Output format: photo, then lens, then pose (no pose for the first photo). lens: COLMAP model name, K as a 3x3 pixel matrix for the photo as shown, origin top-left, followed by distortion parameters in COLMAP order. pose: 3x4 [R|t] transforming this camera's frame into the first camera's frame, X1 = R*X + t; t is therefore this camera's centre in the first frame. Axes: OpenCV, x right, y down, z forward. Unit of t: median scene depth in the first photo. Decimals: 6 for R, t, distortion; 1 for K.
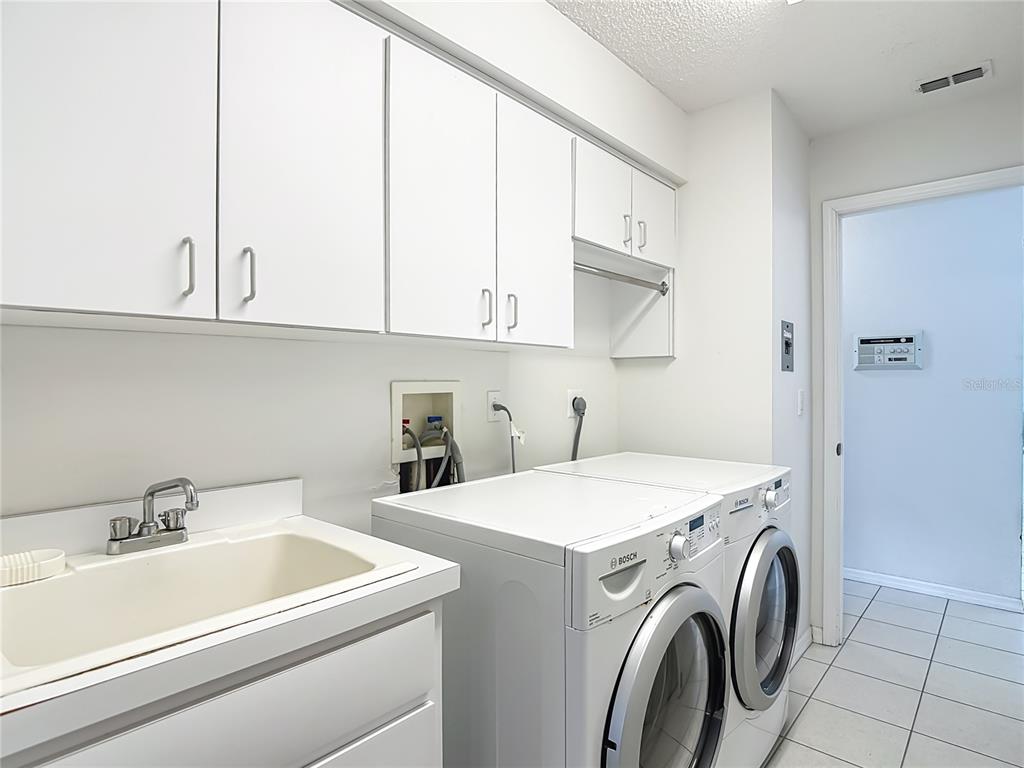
lens RADIAL K [[548.8, 0, 514.6], [0, 548.8, 386.3], [0, 0, 1]] dist [0.003885, -0.017787]
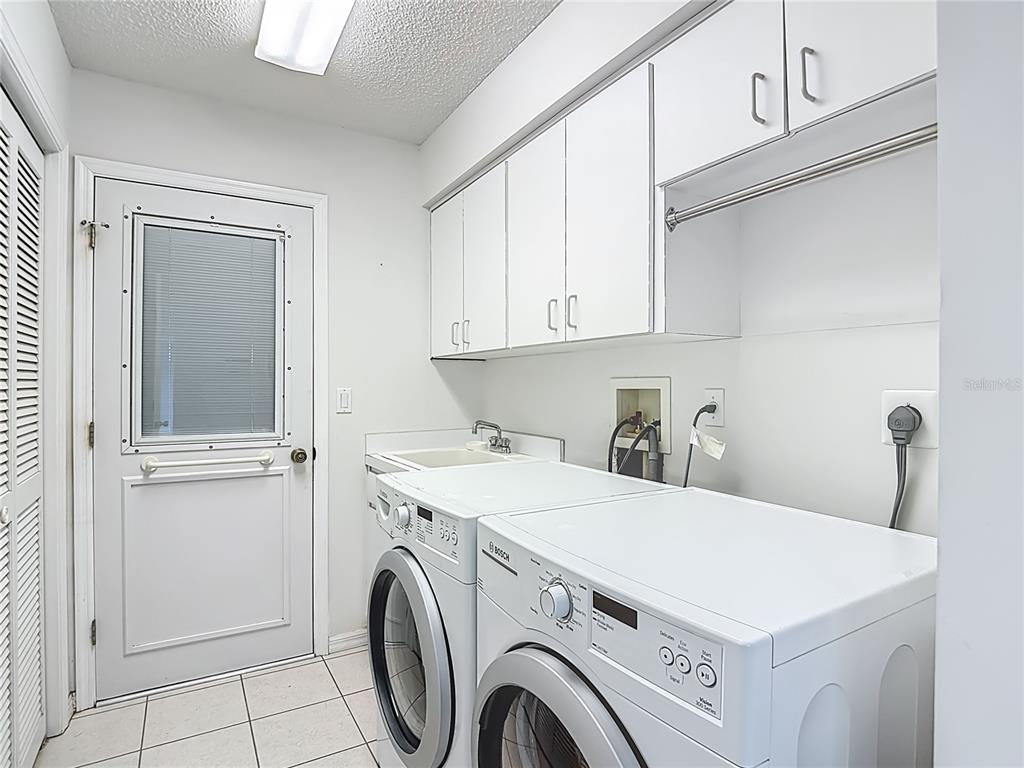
lens RADIAL K [[548.8, 0, 514.6], [0, 548.8, 386.3], [0, 0, 1]] dist [0.003885, -0.017787]
pose [[-0.267758, 0.016509, -0.963345, 0.995002], [-0.006689, 0.999797, 0.018992, -0.010834], [0.963463, 0.011529, -0.267593, 1.101552]]
